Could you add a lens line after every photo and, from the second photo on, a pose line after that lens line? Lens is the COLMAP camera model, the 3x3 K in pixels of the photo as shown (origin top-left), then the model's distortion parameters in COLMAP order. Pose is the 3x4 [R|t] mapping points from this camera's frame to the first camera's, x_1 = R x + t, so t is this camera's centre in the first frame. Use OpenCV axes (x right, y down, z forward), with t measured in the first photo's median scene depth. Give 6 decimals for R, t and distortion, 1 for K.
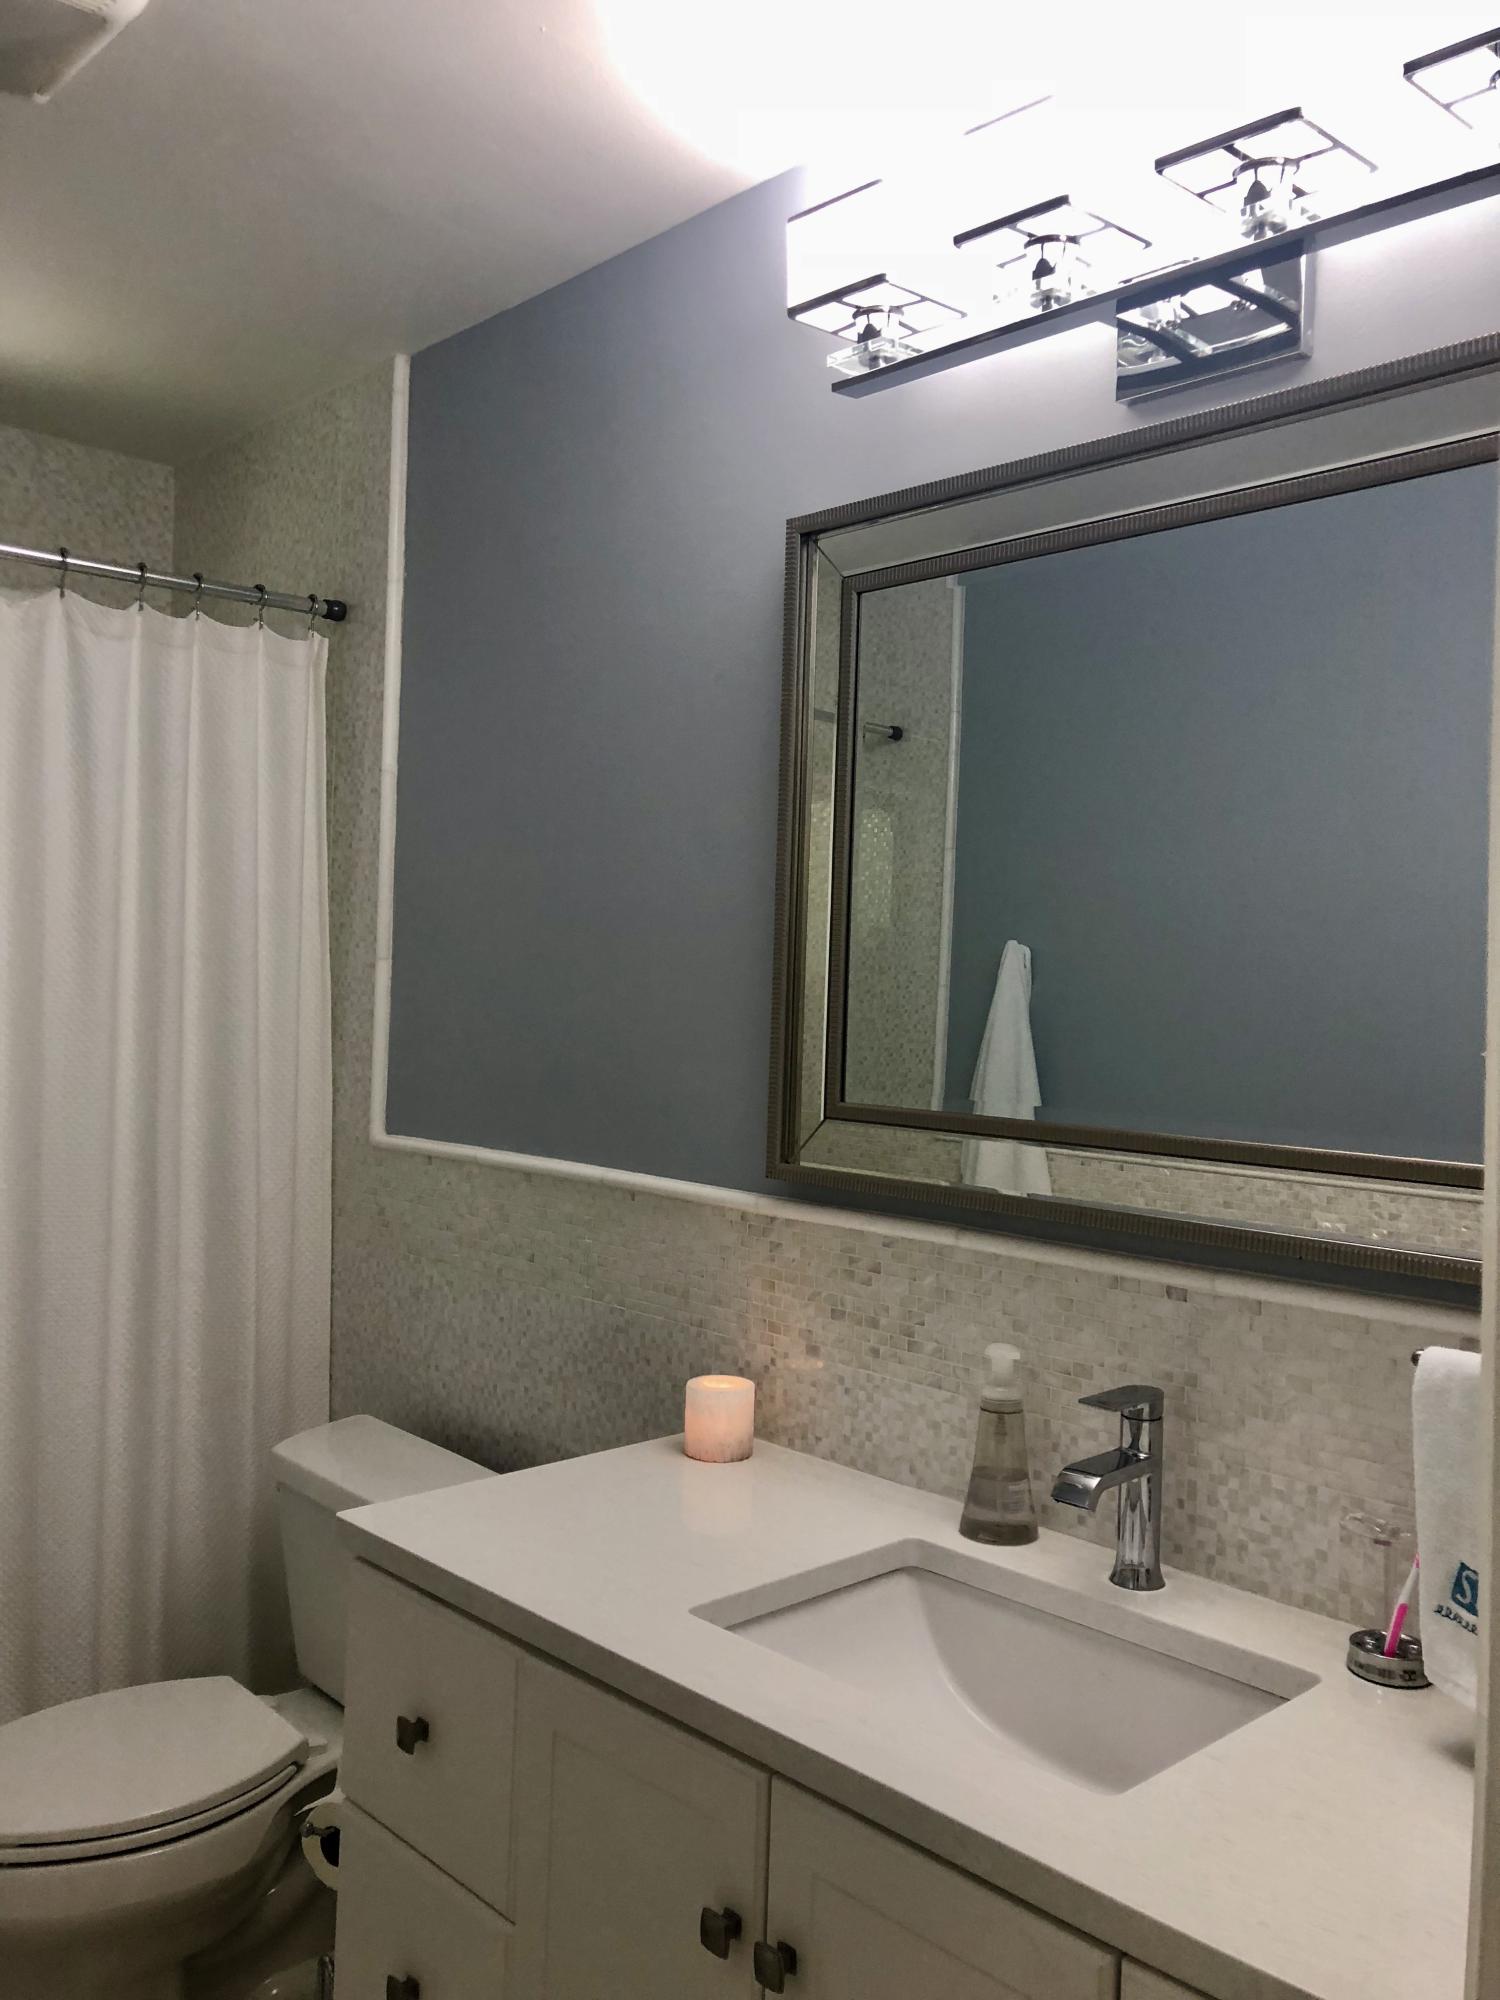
lens RADIAL K [[1675.7, 0, 743.8], [0, 1675.7, 994.7], [0, 0, 1]] dist [0.043337, -0.019069]
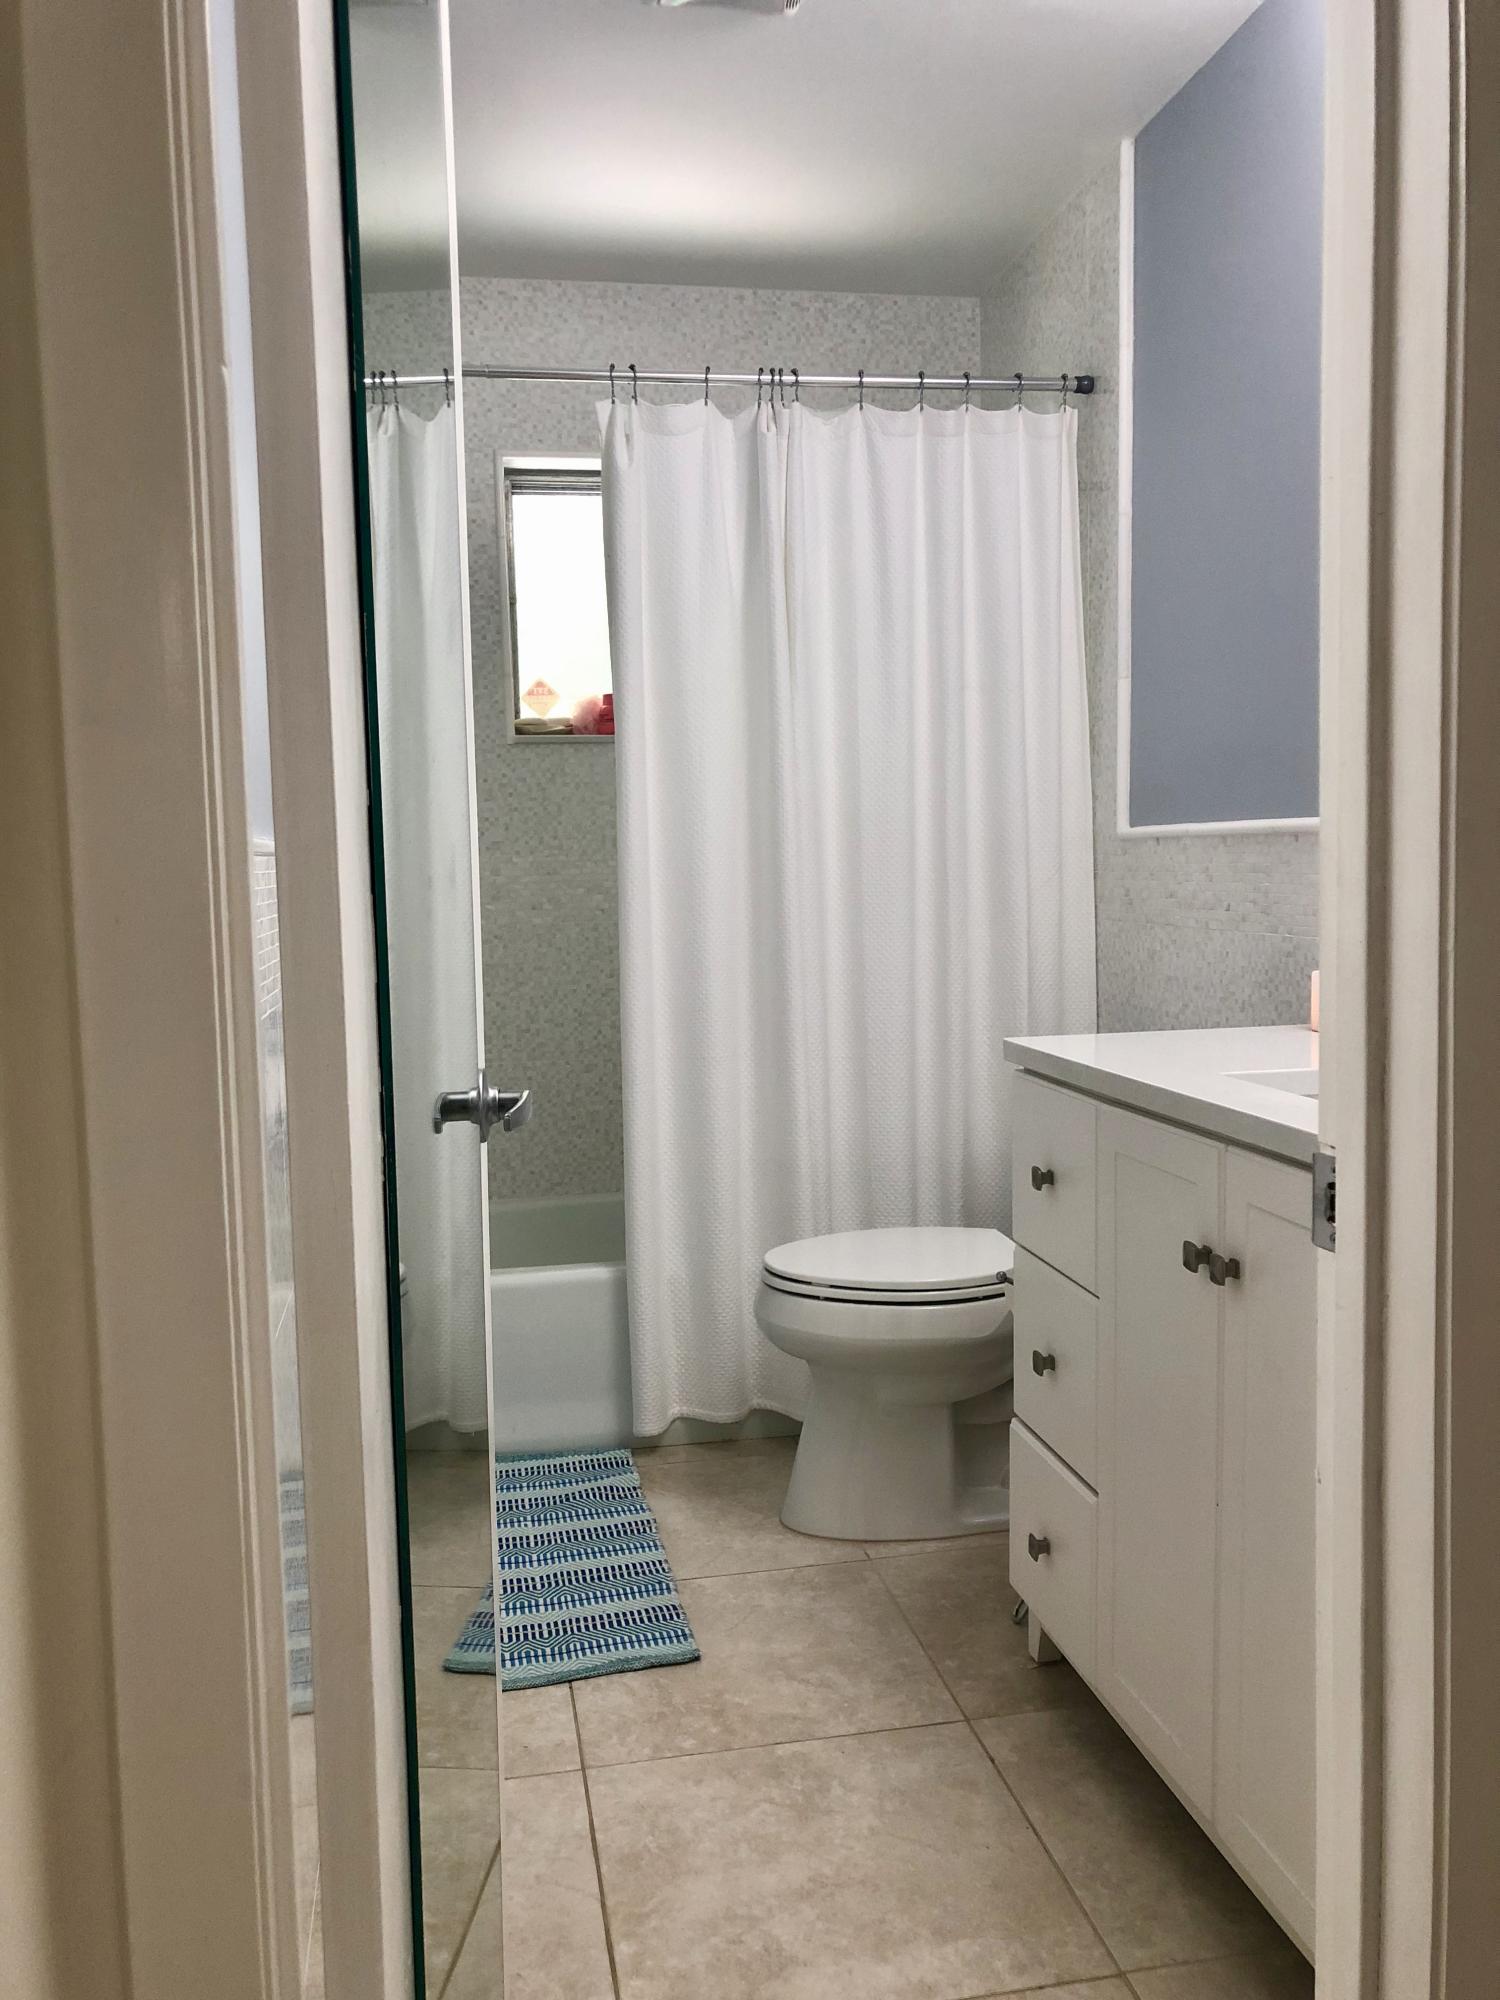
lens RADIAL K [[1675.7, 0, 755.5], [0, 1675.7, 994.8], [0, 0, 1]] dist [0.043337, -0.019069]
pose [[0.846806, -0.003243, -0.531892, 0.192627], [0.042546, 0.997190, 0.061657, 0.116731], [0.530198, -0.074841, 0.844565, -0.147254]]
